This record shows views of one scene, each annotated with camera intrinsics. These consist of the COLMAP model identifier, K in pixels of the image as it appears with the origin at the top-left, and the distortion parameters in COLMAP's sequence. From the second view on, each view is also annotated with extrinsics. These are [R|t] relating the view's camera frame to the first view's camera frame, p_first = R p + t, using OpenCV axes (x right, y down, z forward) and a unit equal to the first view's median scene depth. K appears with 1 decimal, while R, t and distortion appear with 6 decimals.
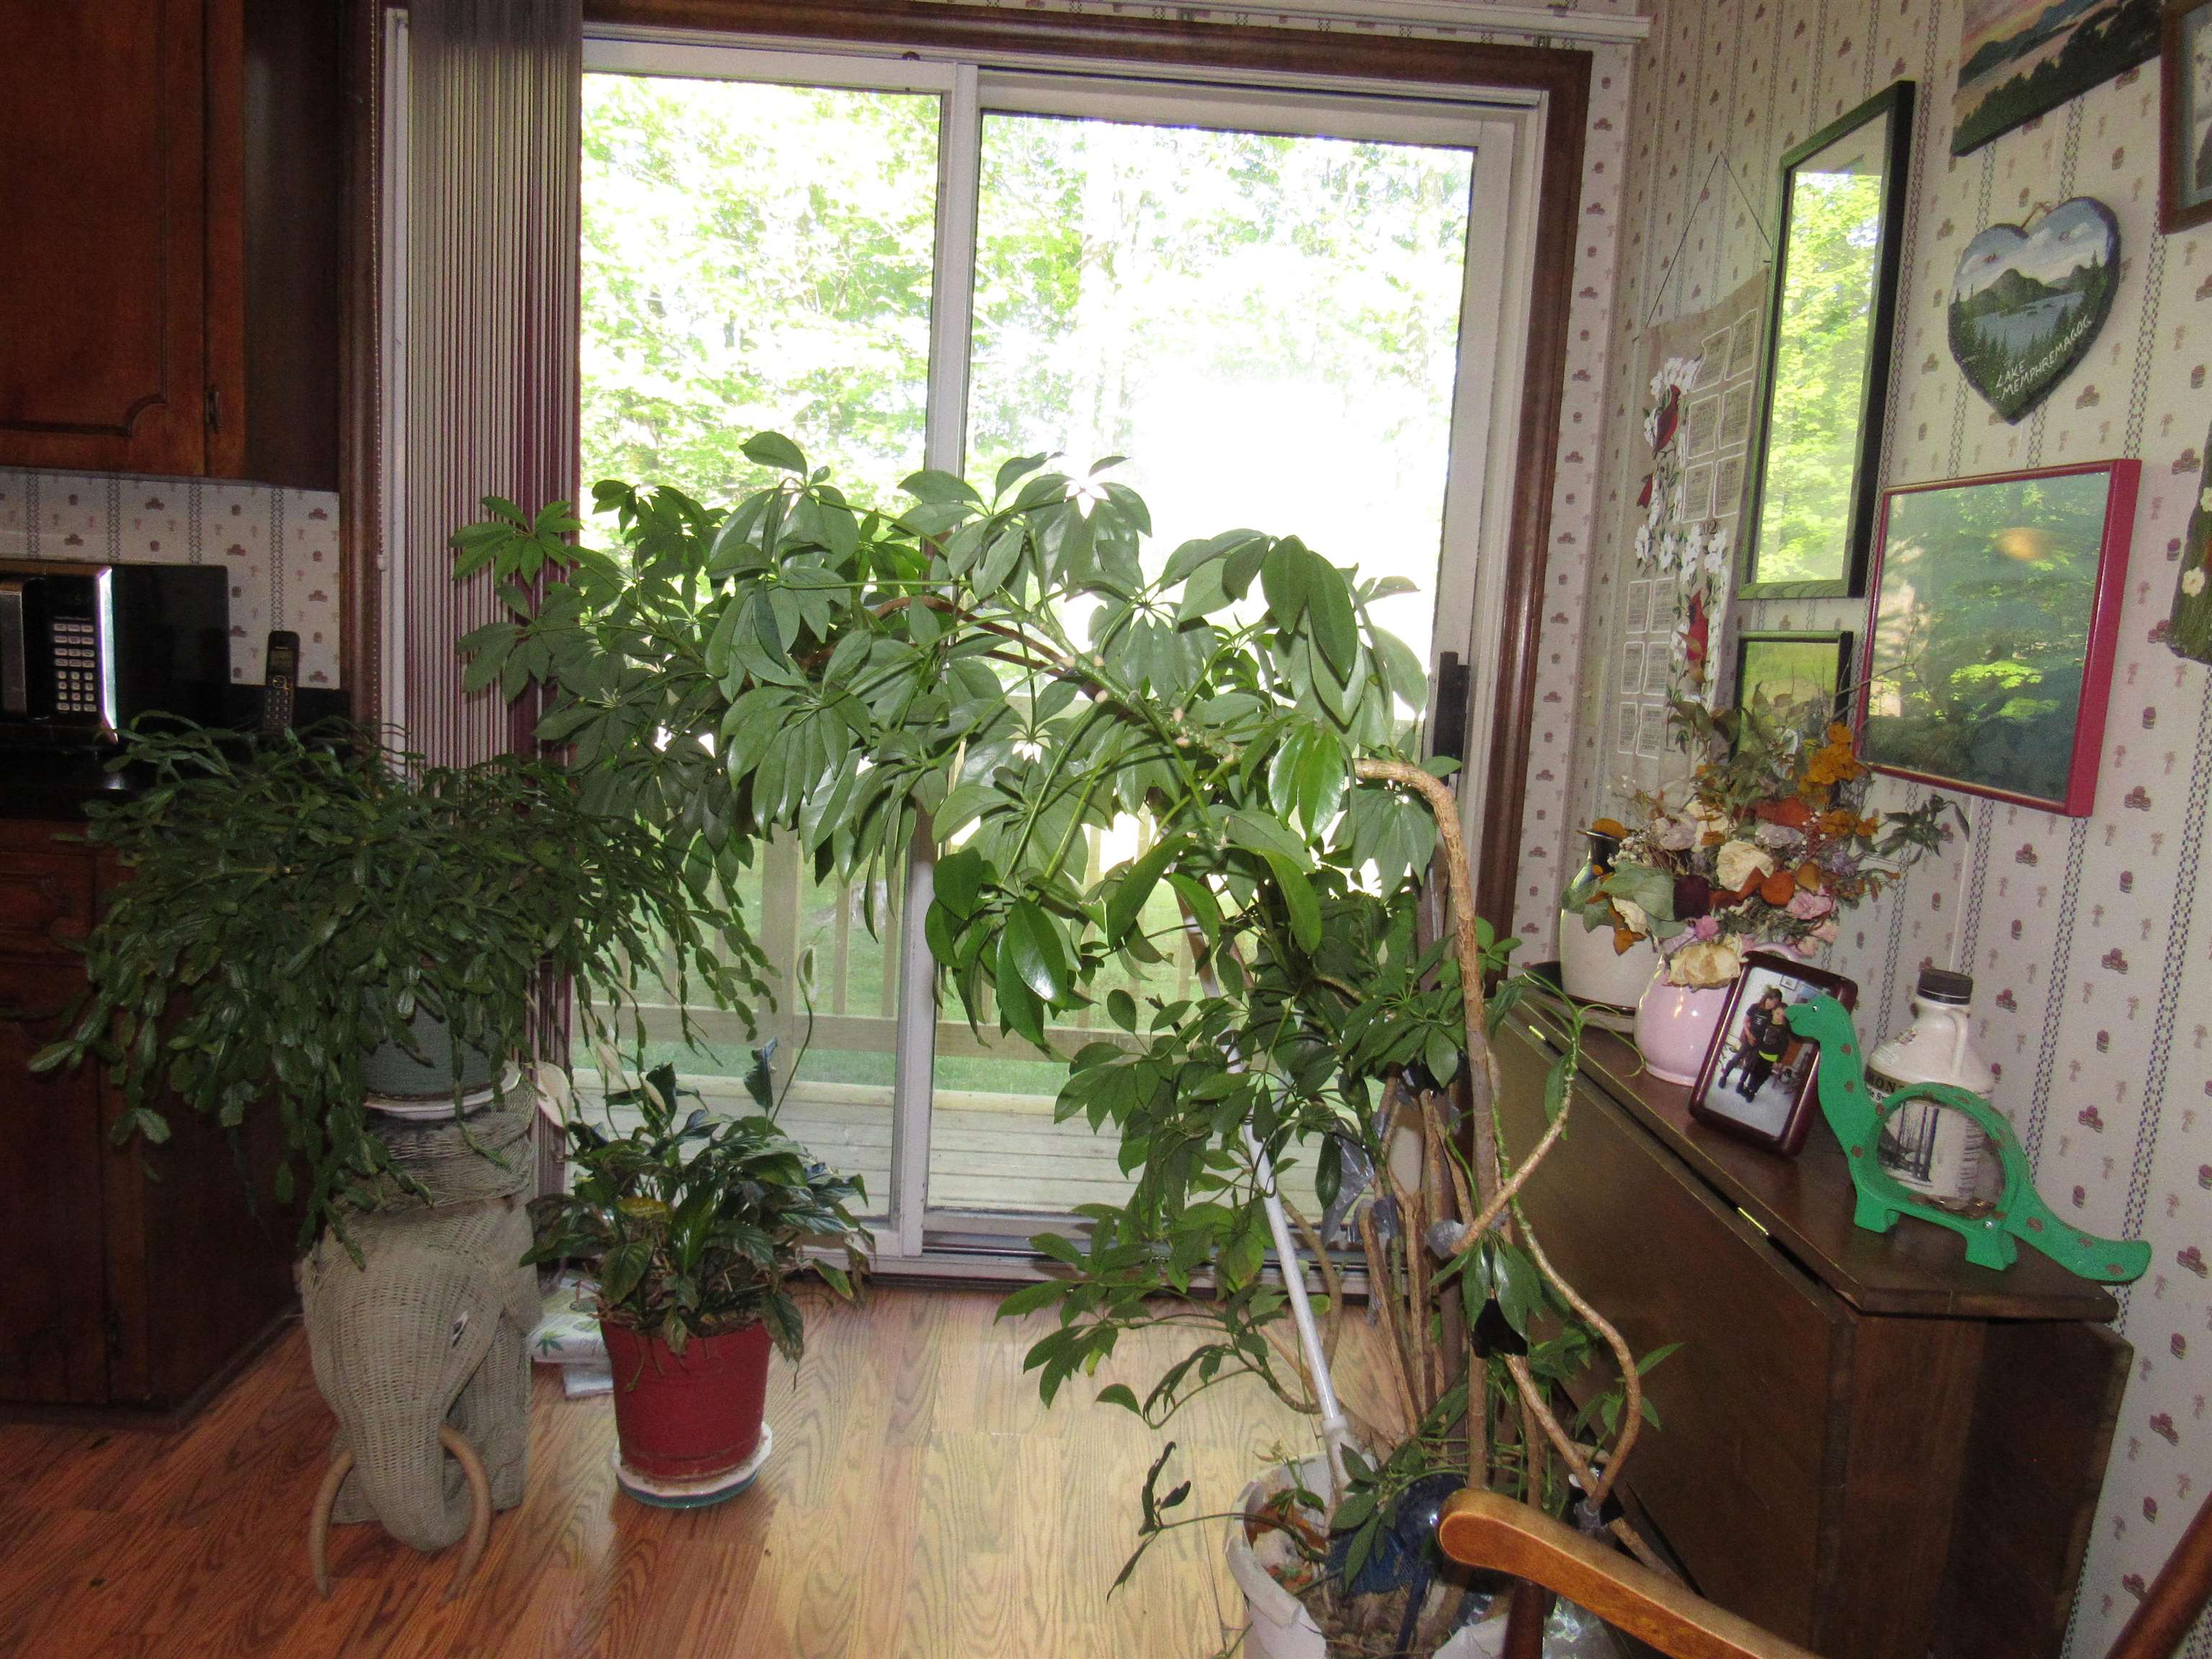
lens RADIAL K [[1572.6, 0, 1115.7], [0, 1572.6, 830.4], [0, 0, 1]] dist [-0.025736, 0.005776]
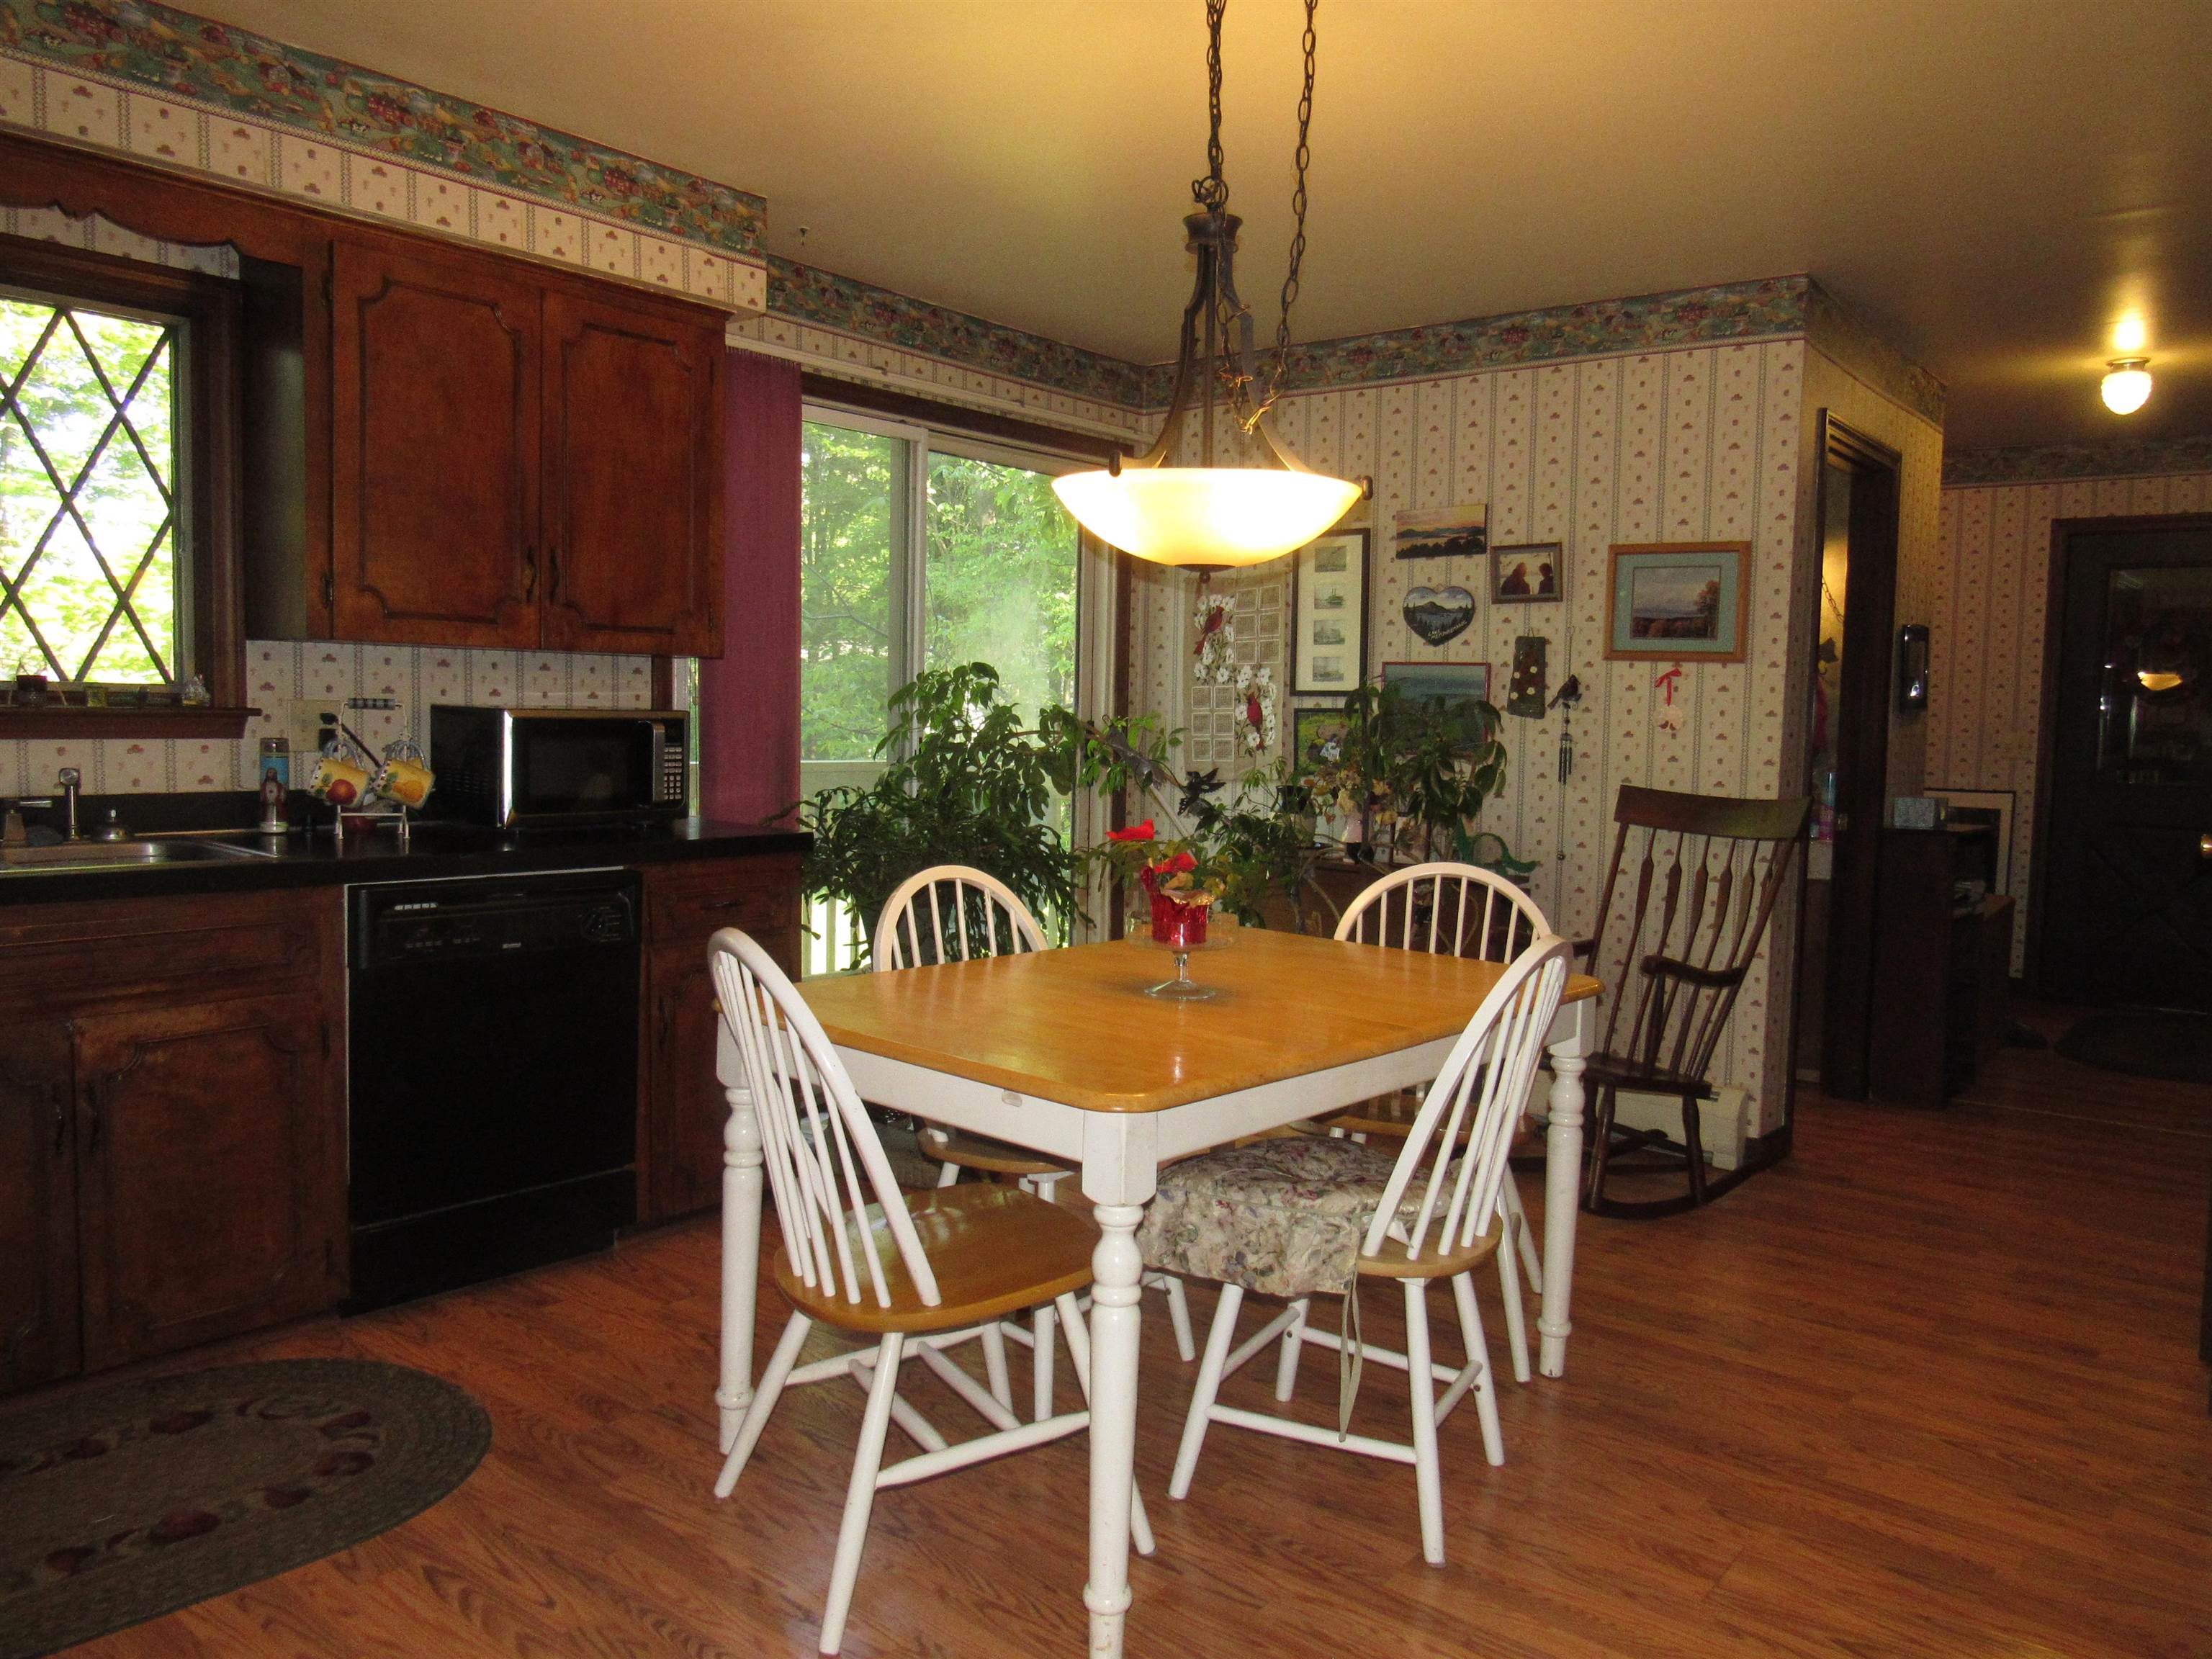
lens RADIAL K [[1572.6, 0, 1103.1], [0, 1572.6, 828.3], [0, 0, 1]] dist [-0.025736, 0.005776]
pose [[0.660090, -0.103198, 0.744064, -1.854708], [0.122033, 0.992092, 0.029337, -0.044467], [-0.741208, 0.071435, 0.667464, -0.530639]]
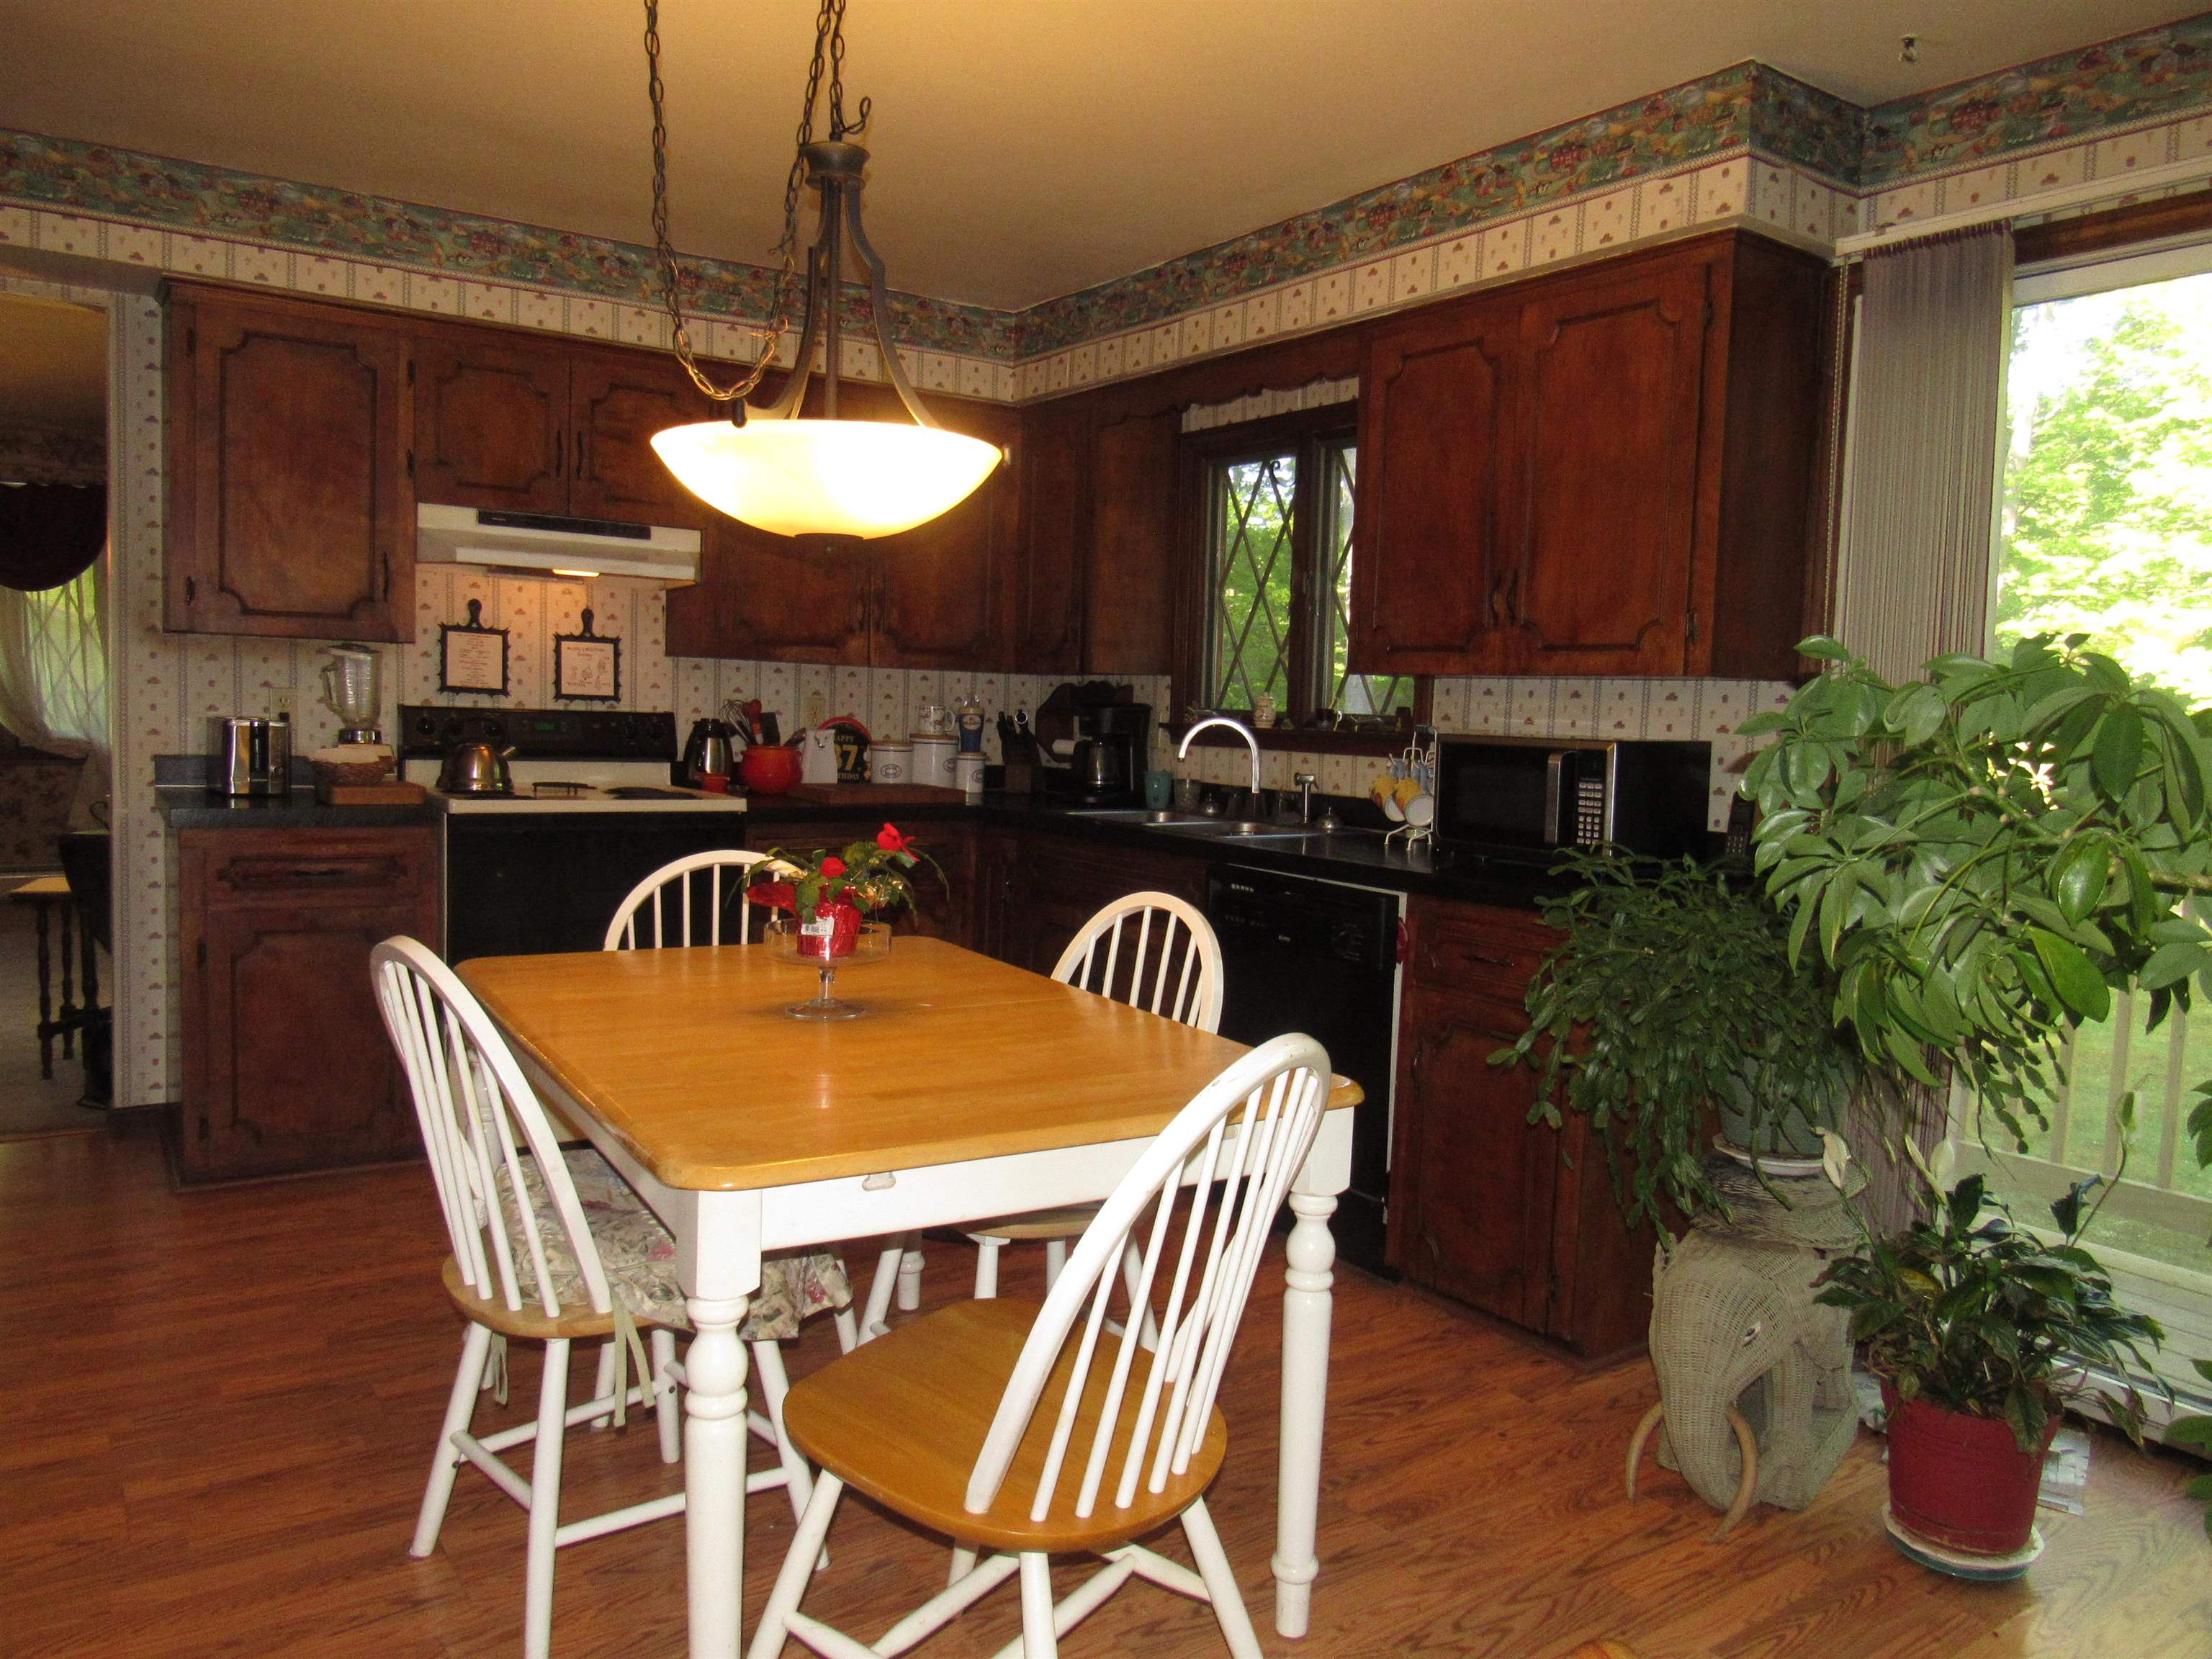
lens RADIAL K [[1572.6, 0, 1108.3], [0, 1572.6, 827.8], [0, 0, 1]] dist [-0.025736, 0.005776]
pose [[0.547603, 0.021701, -0.836457, 0.327465], [-0.118115, 0.991658, -0.051599, 0.038573], [0.828359, 0.127054, 0.545599, -0.164125]]
